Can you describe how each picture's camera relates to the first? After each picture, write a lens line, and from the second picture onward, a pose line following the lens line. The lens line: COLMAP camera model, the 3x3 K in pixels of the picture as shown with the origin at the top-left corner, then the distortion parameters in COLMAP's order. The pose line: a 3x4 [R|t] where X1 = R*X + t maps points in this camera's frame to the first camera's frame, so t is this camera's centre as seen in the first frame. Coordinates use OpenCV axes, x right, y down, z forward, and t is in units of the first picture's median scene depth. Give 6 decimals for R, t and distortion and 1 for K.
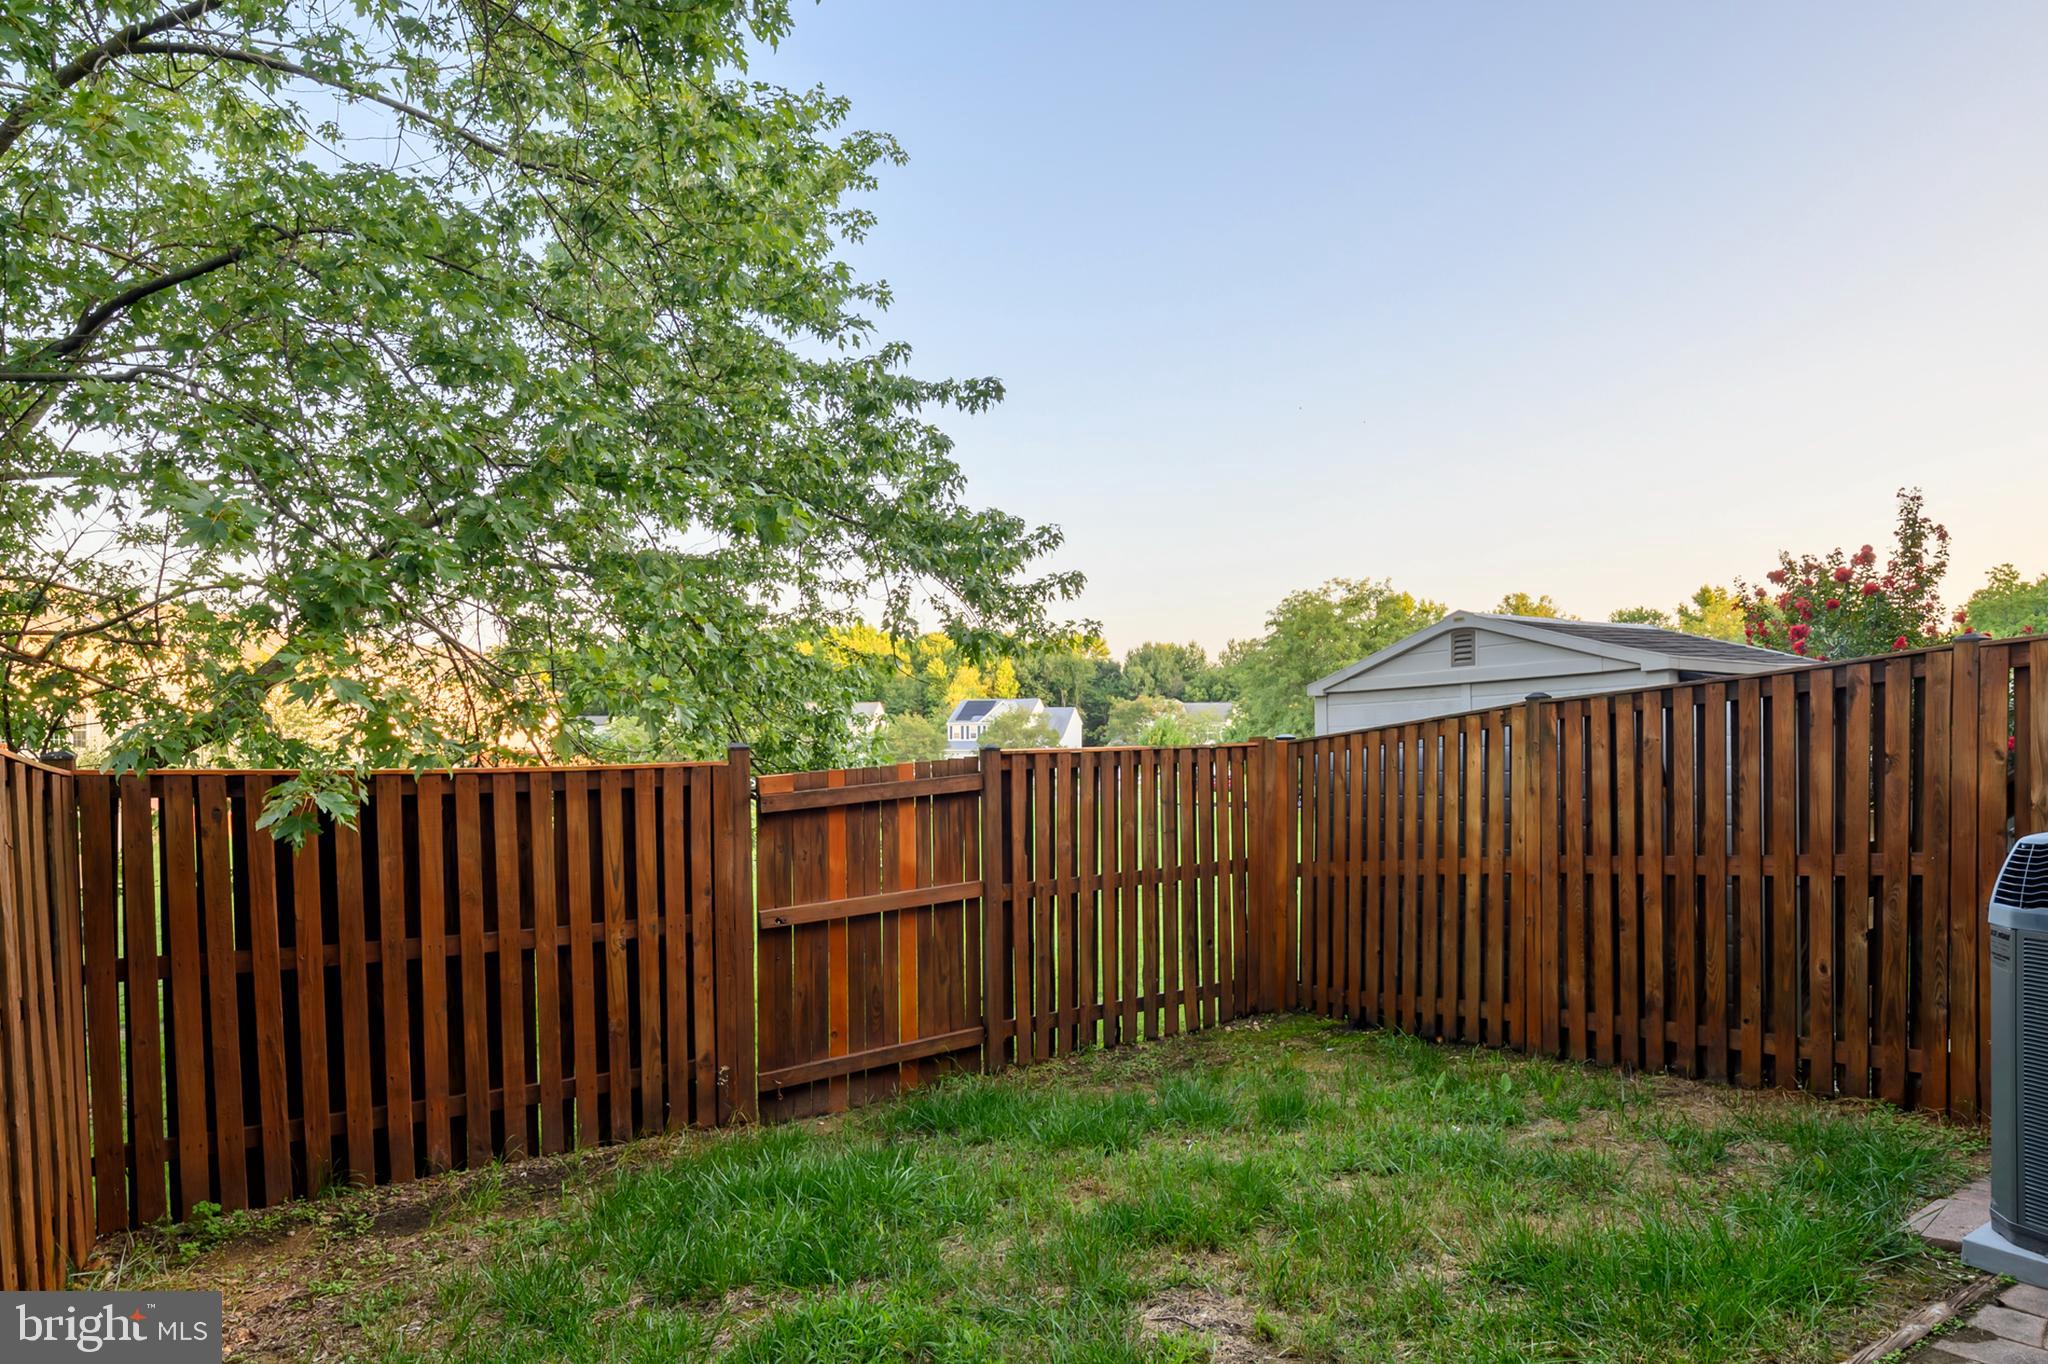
lens RADIAL K [[1123.9, 0, 1069.0], [0, 1123.9, 735.2], [0, 0, 1]] dist [-0.002440, -0.005992]
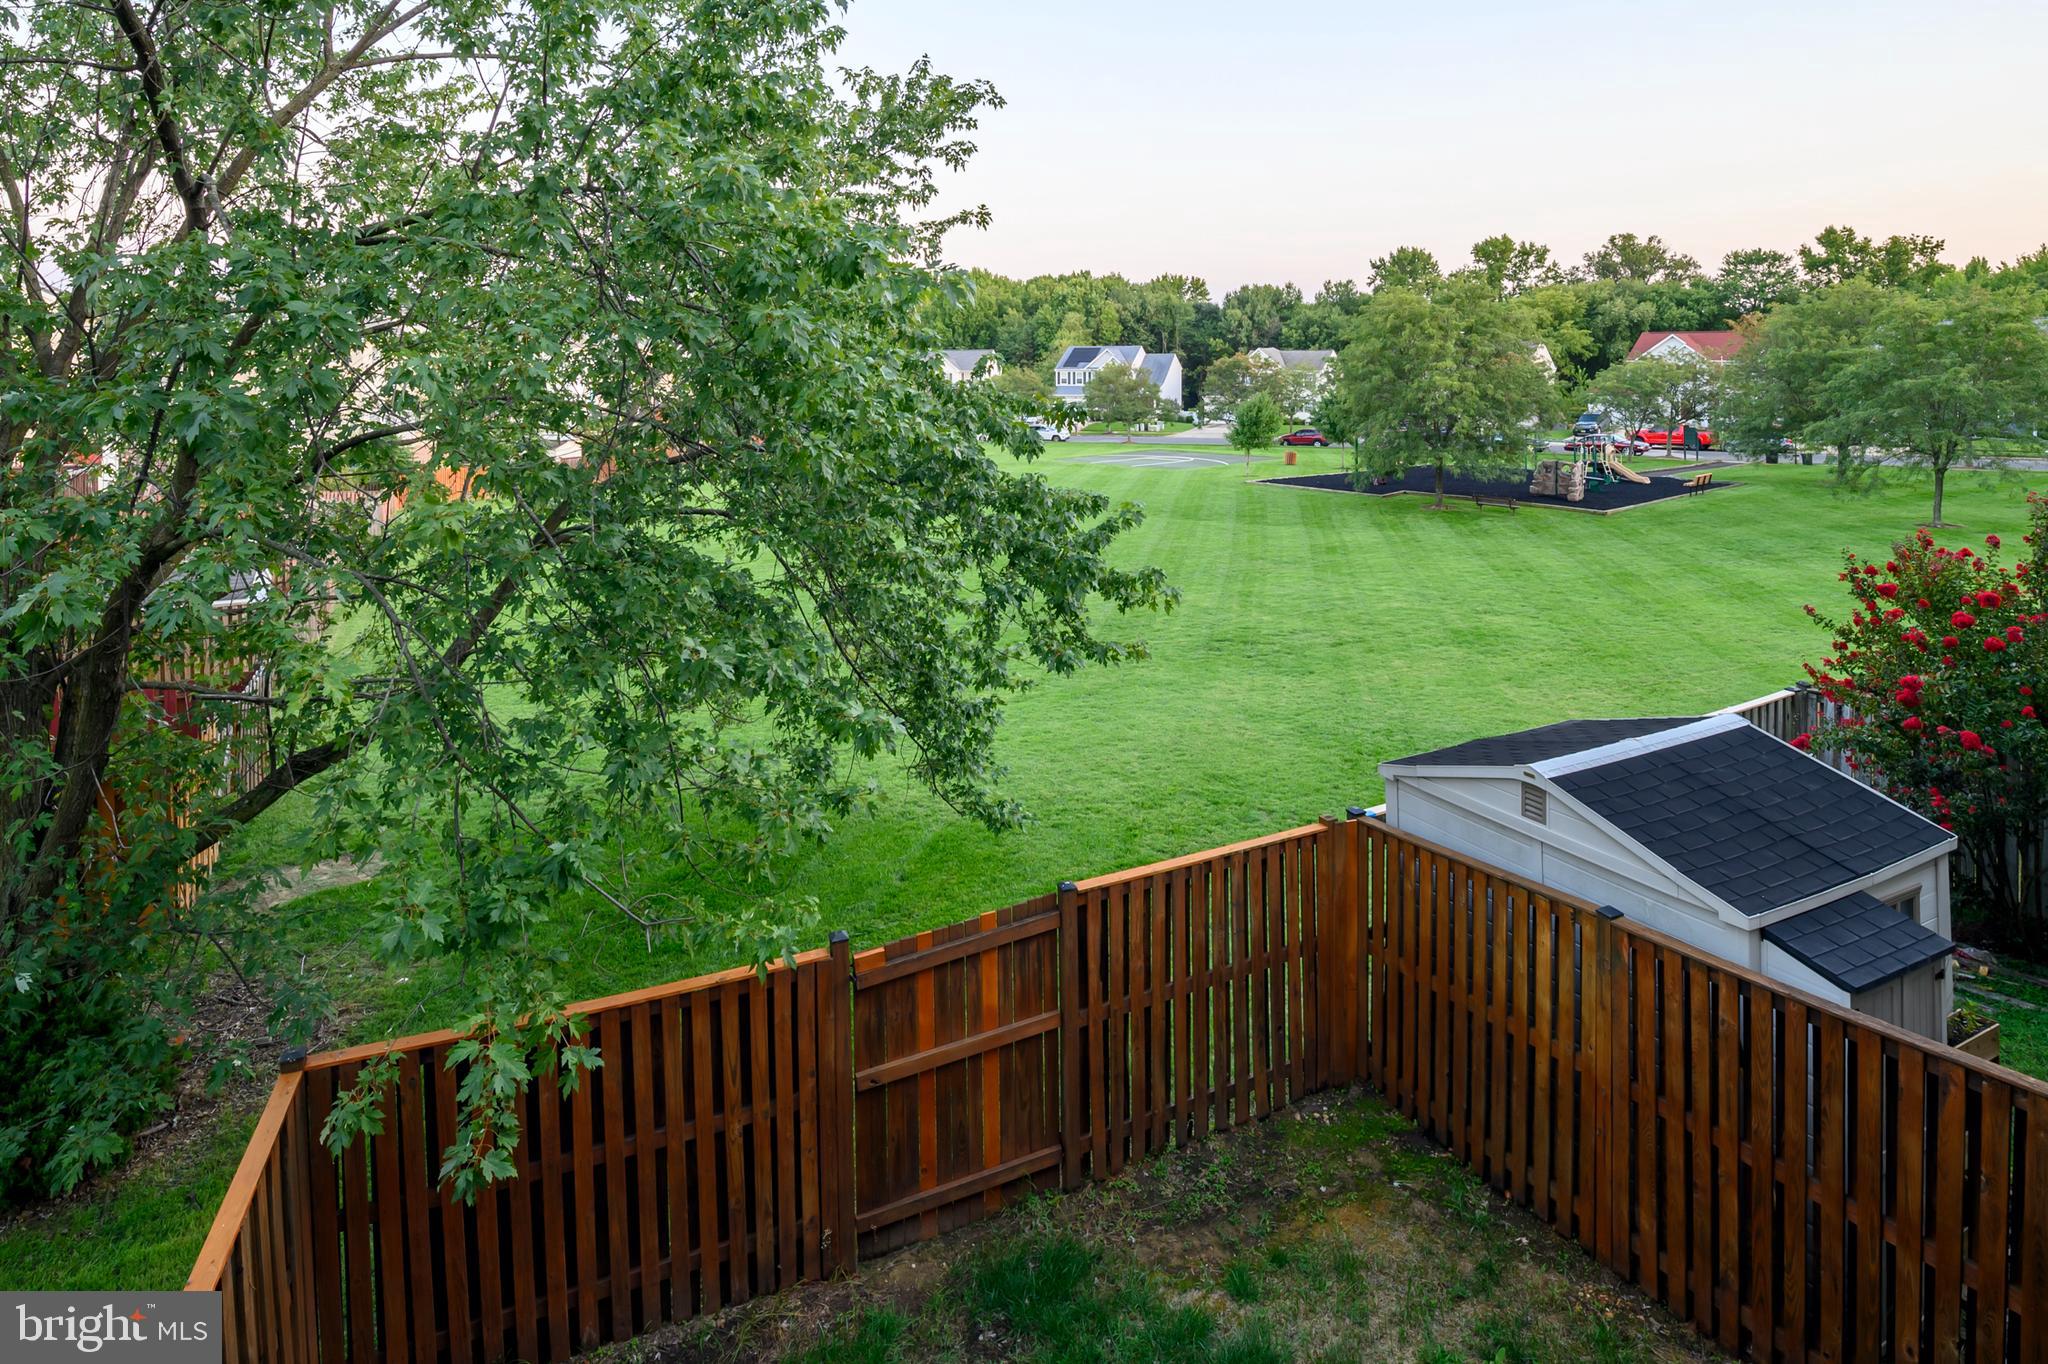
lens RADIAL K [[1052.8, 0, 994.5], [0, 1052.8, 615.0], [0, 0, 1]] dist [-0.014299, 0.001373]
pose [[0.988605, -0.003171, -0.150502, 0.015405], [0.003610, 0.999990, 0.002648, -0.288492], [0.150492, -0.003161, 0.988606, -0.005333]]
